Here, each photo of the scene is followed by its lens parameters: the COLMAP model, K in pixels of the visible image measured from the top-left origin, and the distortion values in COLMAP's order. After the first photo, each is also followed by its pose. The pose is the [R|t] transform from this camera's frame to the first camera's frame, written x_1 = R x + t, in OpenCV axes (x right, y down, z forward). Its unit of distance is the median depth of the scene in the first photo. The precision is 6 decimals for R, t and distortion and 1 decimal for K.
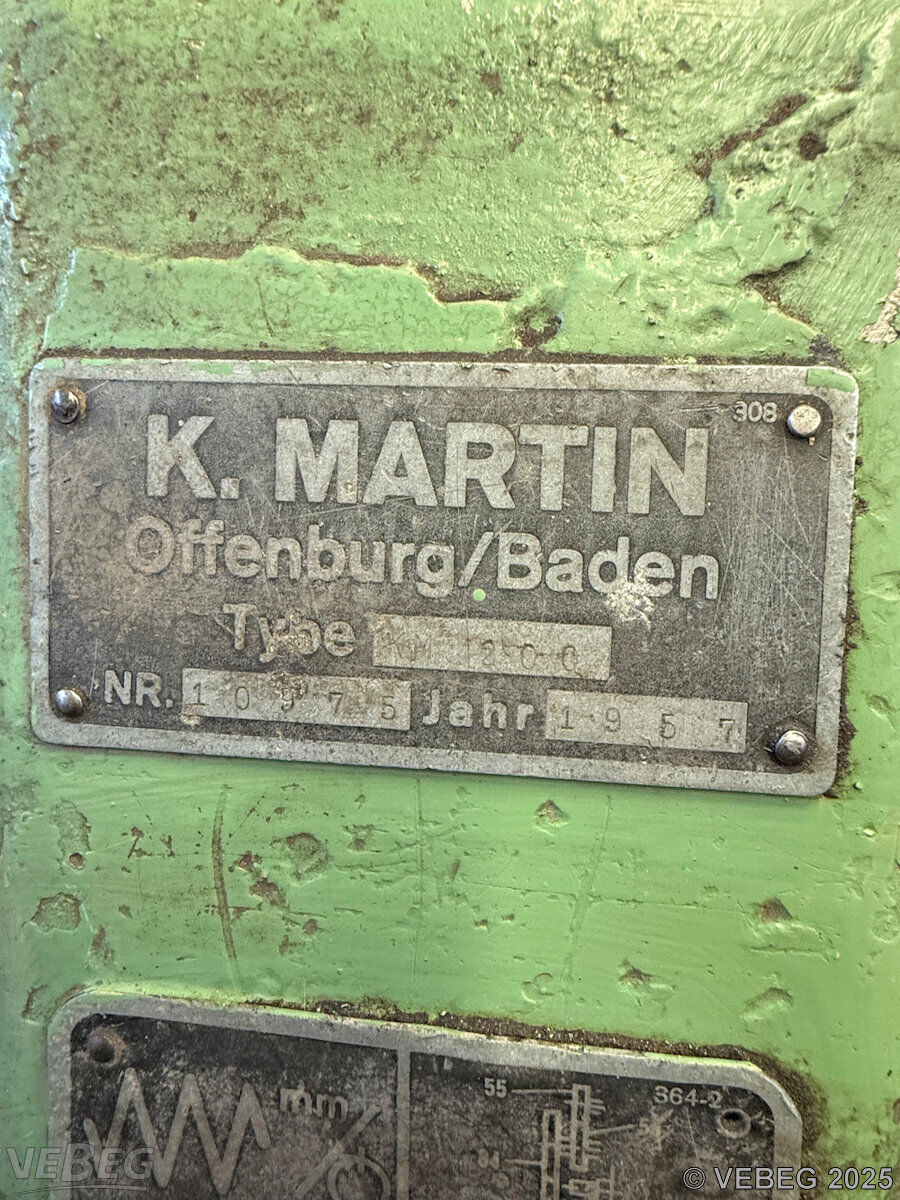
lens RADIAL K [[674.5, 0, 444.9], [0, 674.5, 601.0], [0, 0, 1]] dist [0.001877, 0.000888]
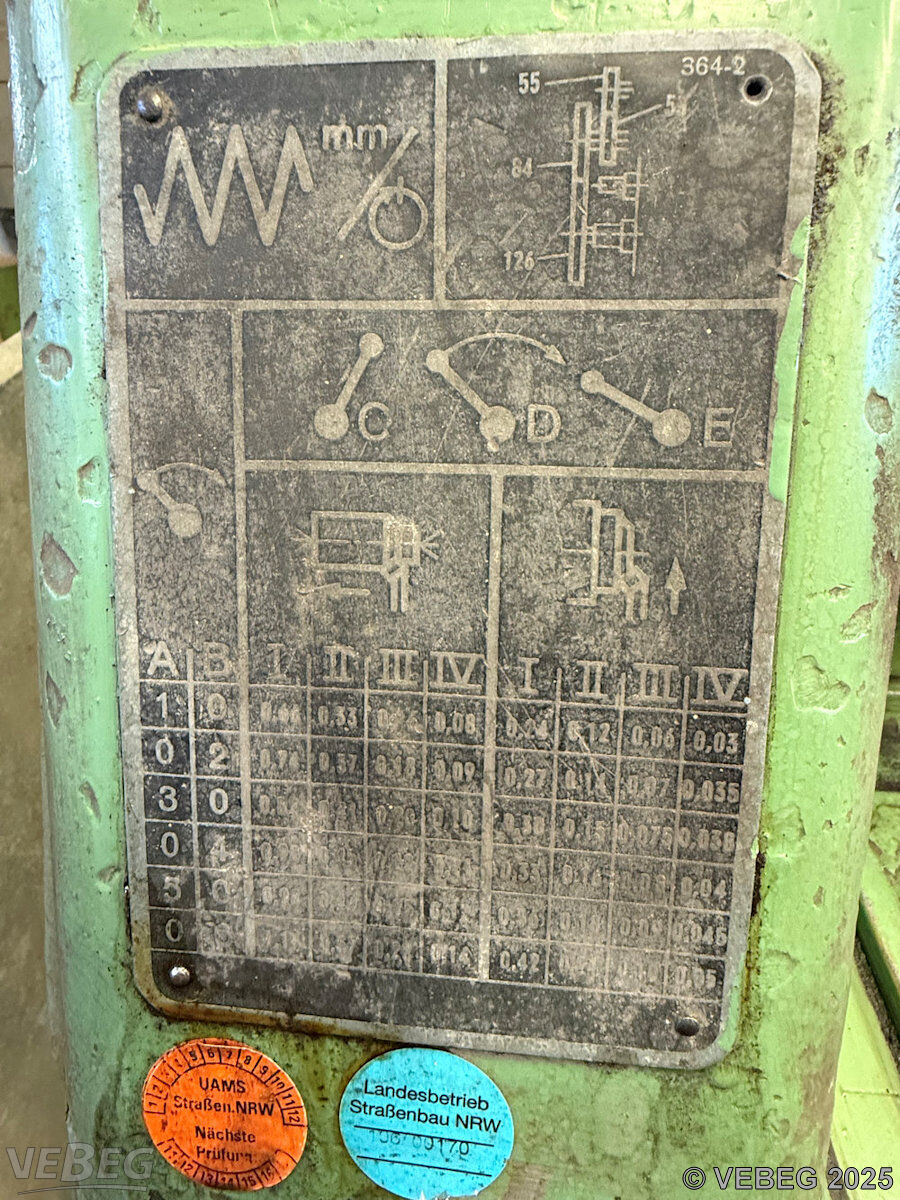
lens RADIAL K [[674.5, 0, 454.9], [0, 674.5, 597.1], [0, 0, 1]] dist [0.001877, 0.000888]
pose [[0.999989, 0.000586, 0.004583, -0.043499], [-0.000855, 0.998267, 0.058841, 1.414430], [-0.004540, -0.058845, 0.998257, -0.089883]]
